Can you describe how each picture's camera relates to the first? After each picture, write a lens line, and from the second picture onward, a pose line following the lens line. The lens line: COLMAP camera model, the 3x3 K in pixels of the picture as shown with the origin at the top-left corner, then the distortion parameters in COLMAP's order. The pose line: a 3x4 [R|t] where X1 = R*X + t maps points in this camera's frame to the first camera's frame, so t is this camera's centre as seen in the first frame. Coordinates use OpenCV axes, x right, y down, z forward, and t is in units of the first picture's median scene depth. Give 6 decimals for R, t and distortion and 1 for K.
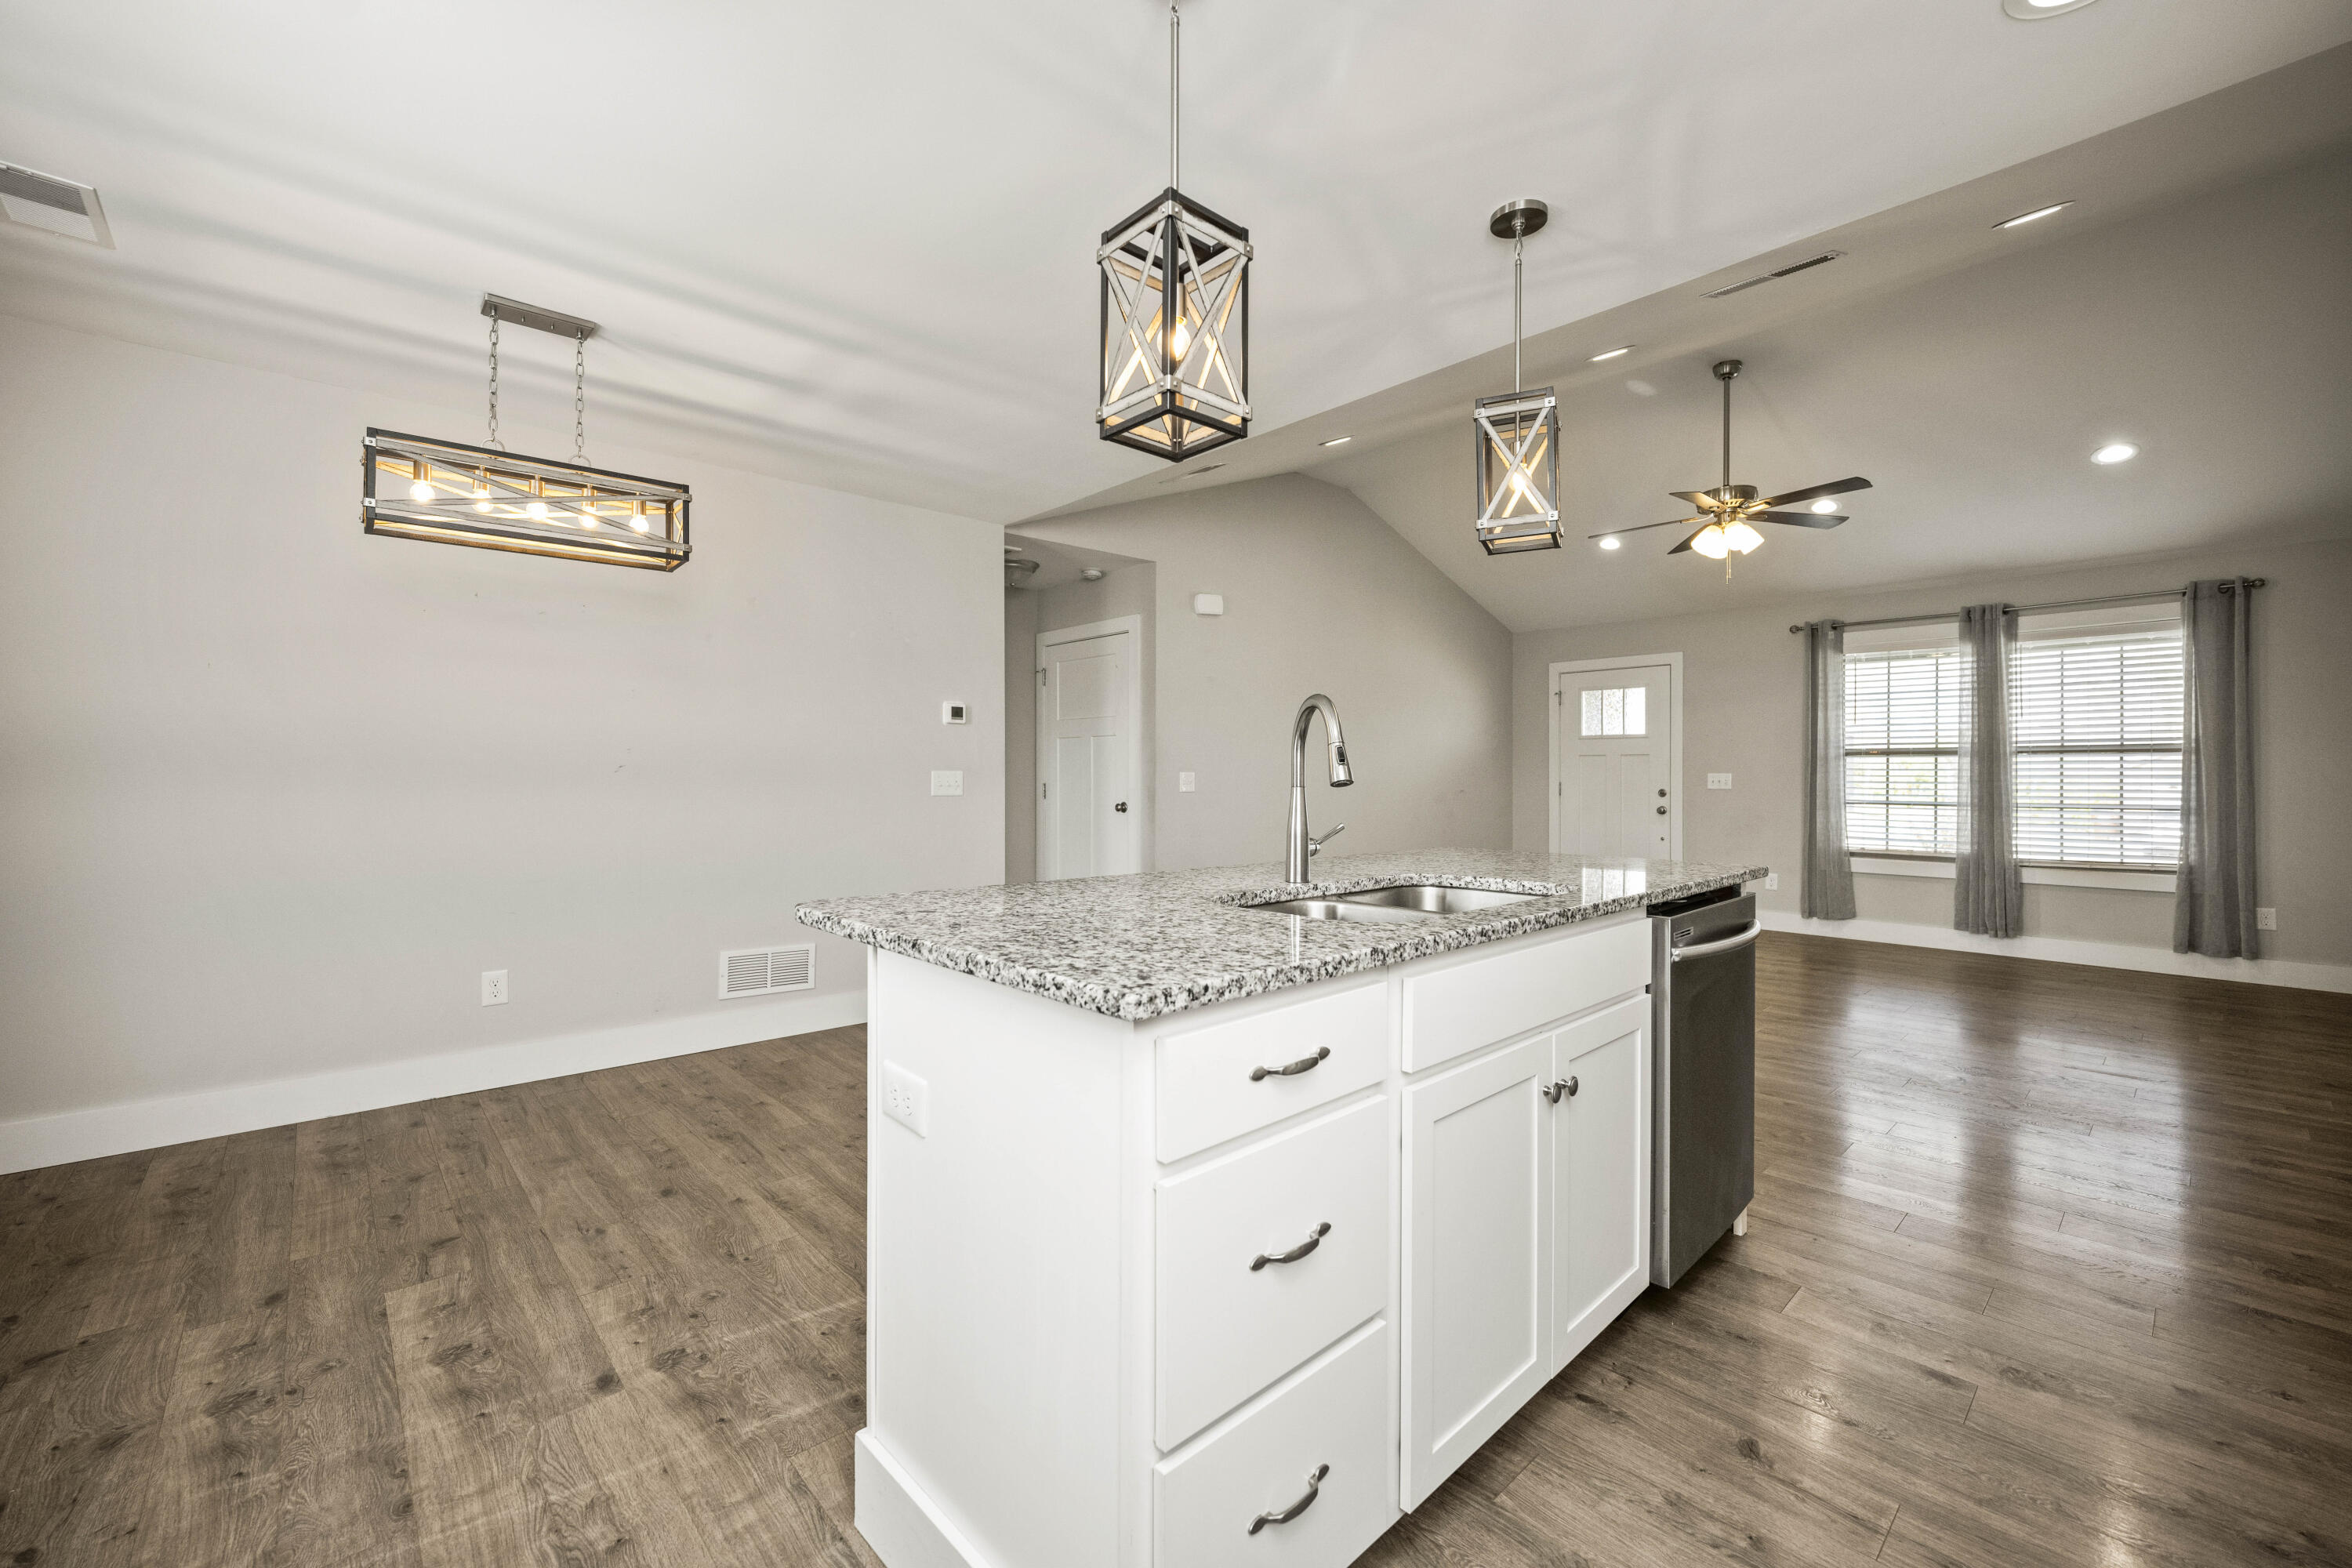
lens RADIAL K [[952.8, 0, 1176.8], [0, 952.8, 771.6], [0, 0, 1]] dist [0.000309, -0.000265]
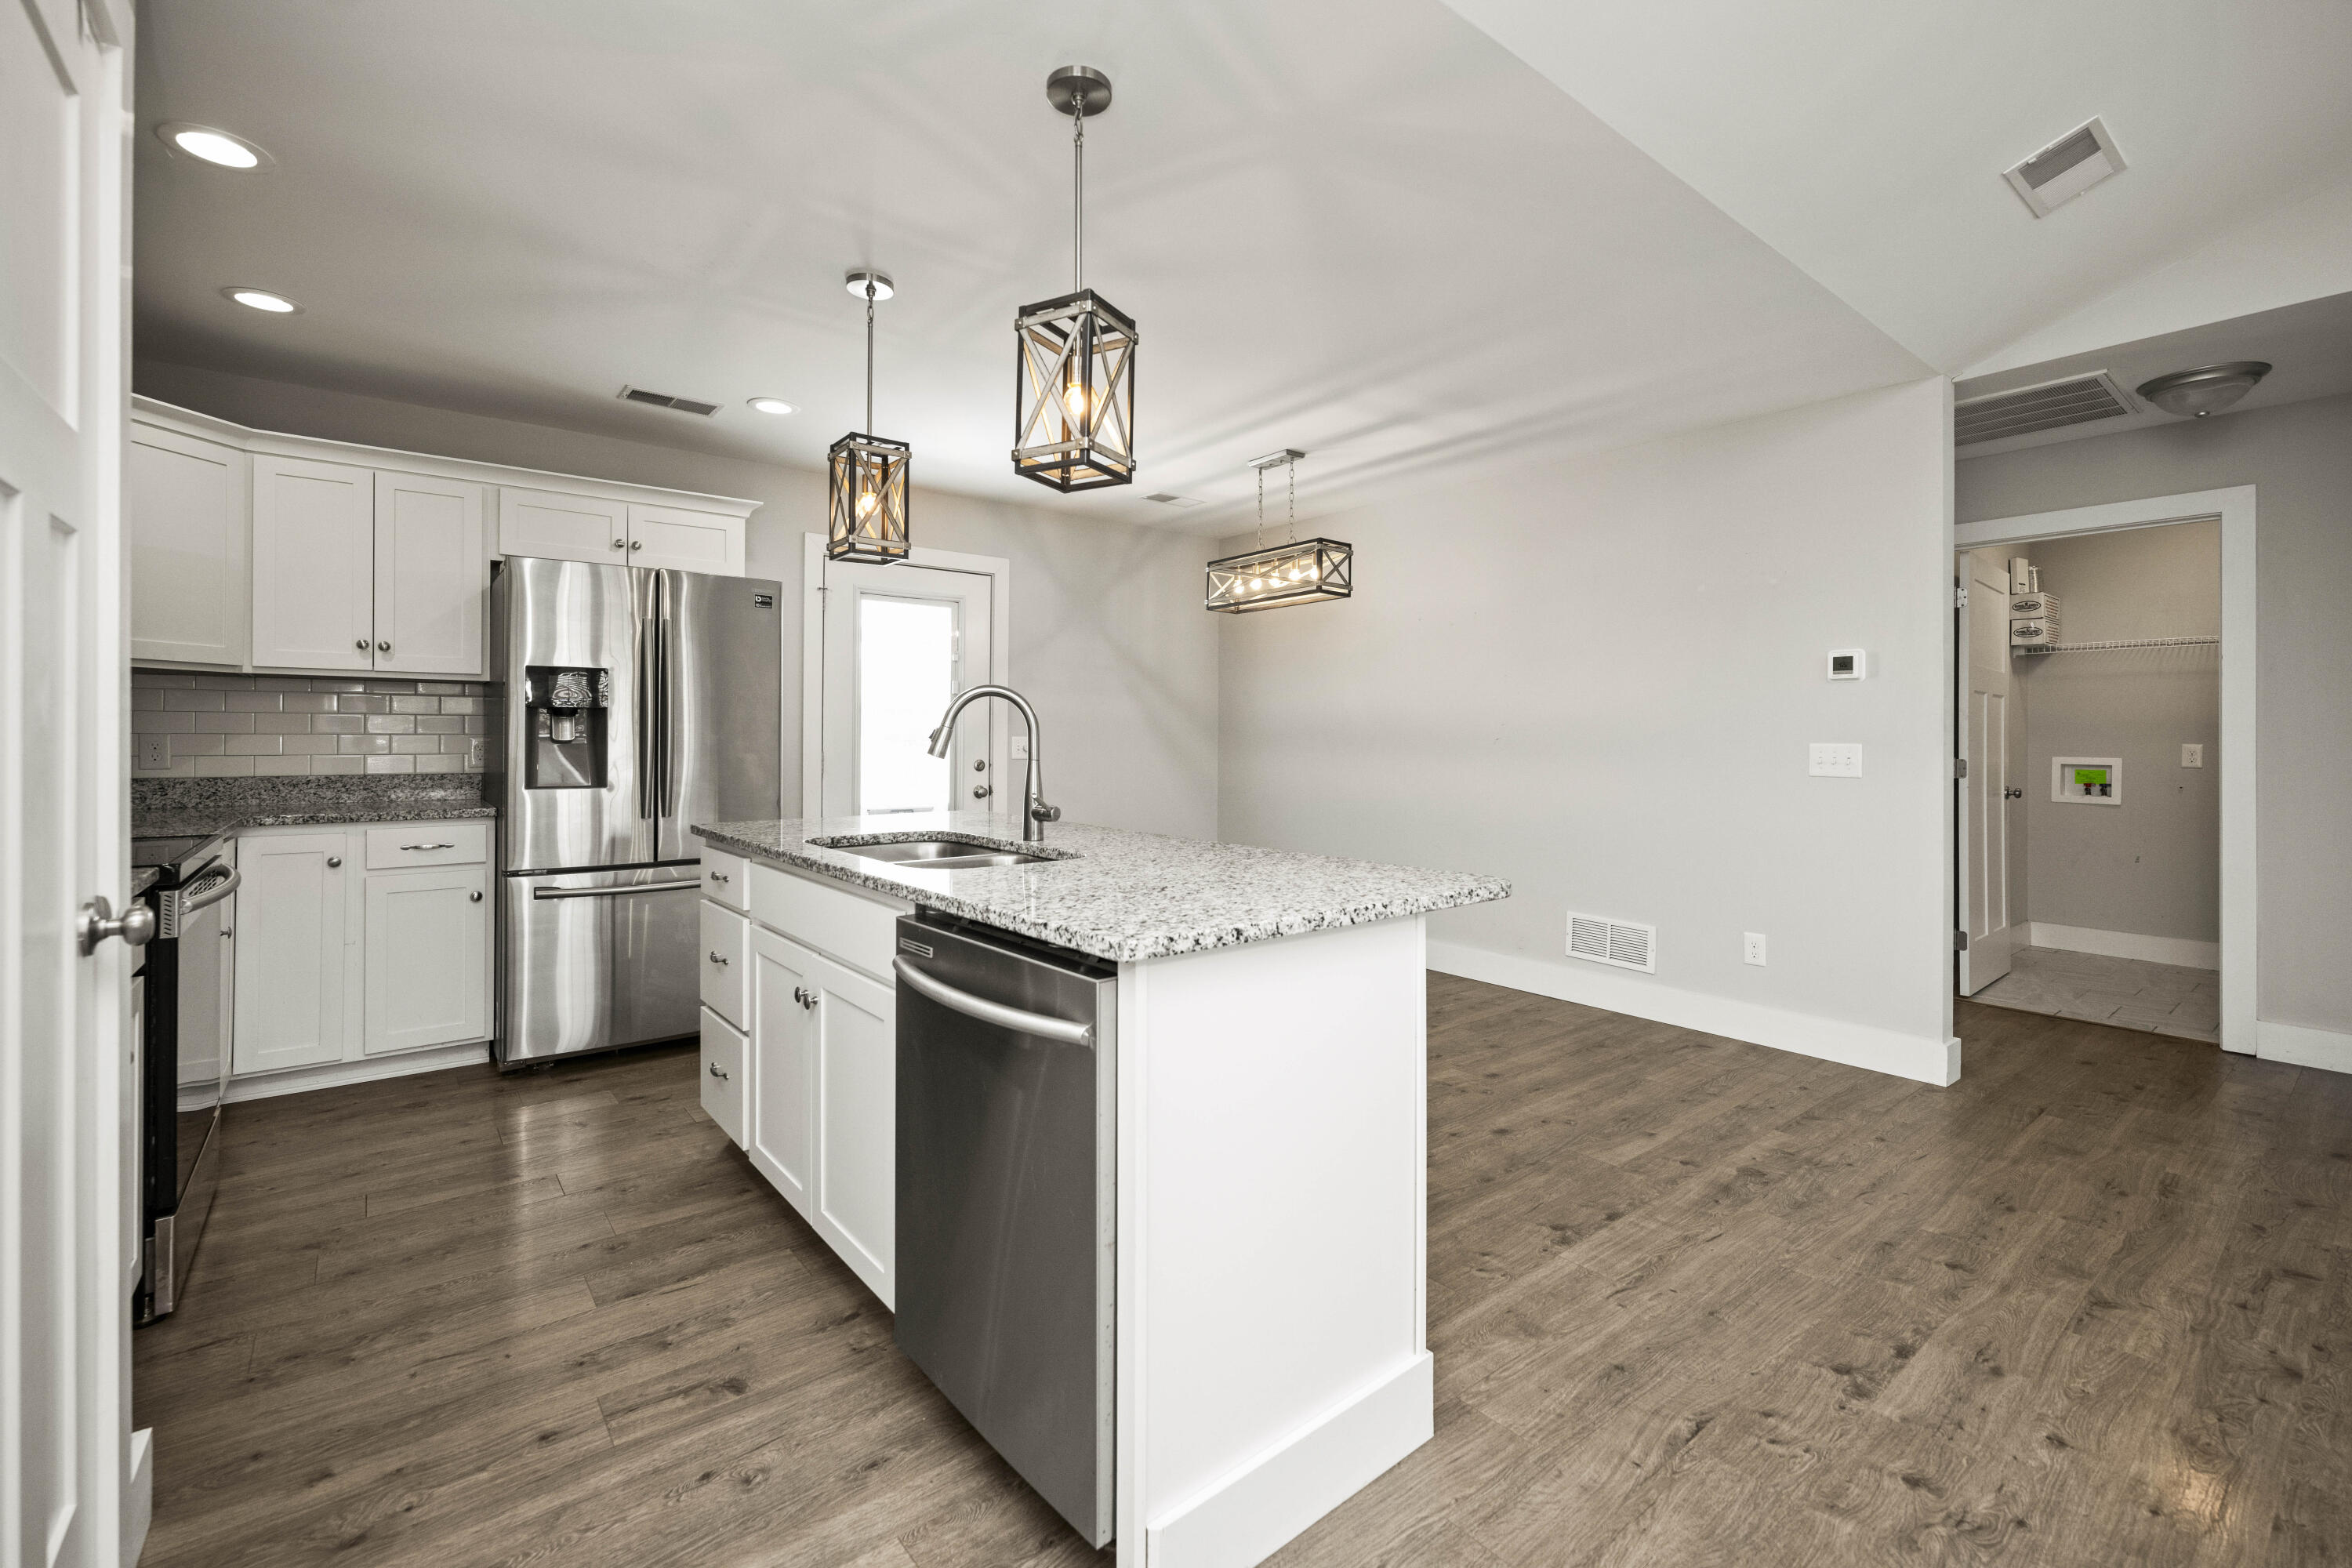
lens RADIAL K [[1000.3, 0, 1169.6], [0, 1000.3, 733.8], [0, 0, 1]] dist [-0.000890, 0.000167]
pose [[-0.069020, -0.005086, -0.997602, 0.478880], [-0.000210, 0.999987, -0.005084, -0.003399], [0.997615, -0.000142, -0.069020, 0.443702]]
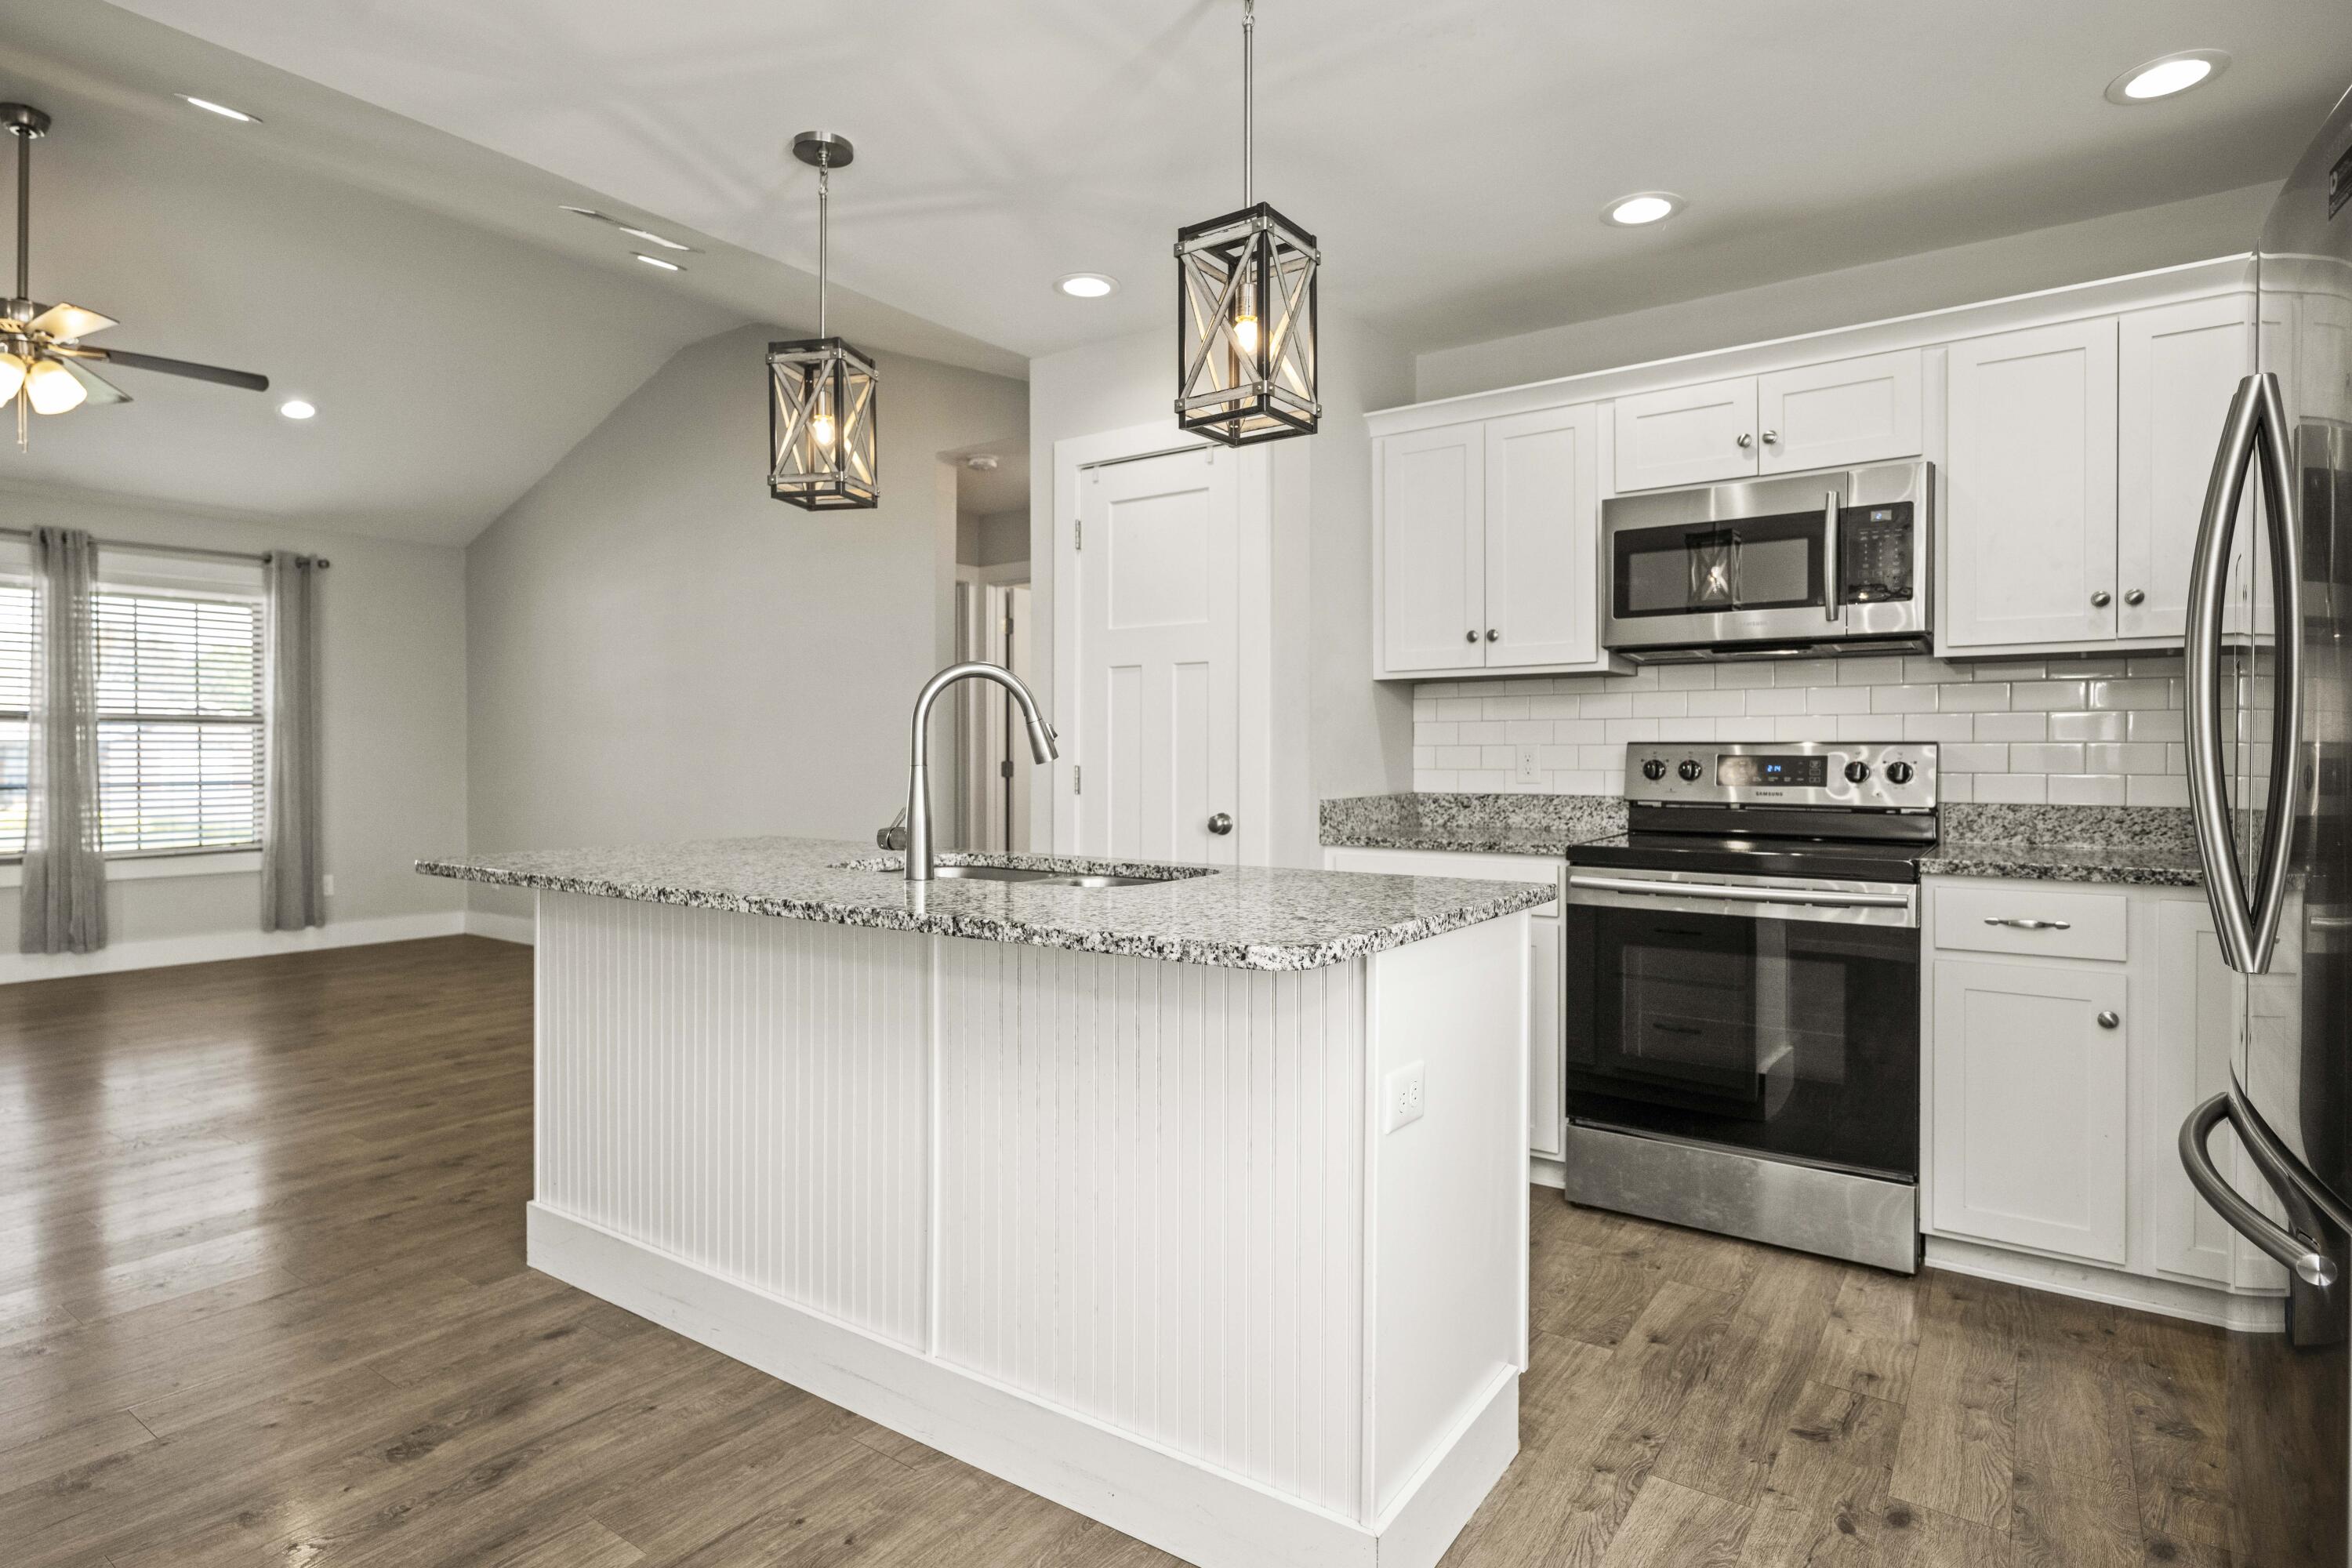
lens RADIAL K [[1218.9, 0, 1168.4], [0, 1218.9, 763.0], [0, 0, 1]] dist [-0.004951, -0.000791]
pose [[-0.213077, -0.009668, 0.976988, -0.339243], [-0.007311, 0.999939, 0.008300, 0.001161], [-0.977008, -0.005374, -0.213134, 0.358374]]
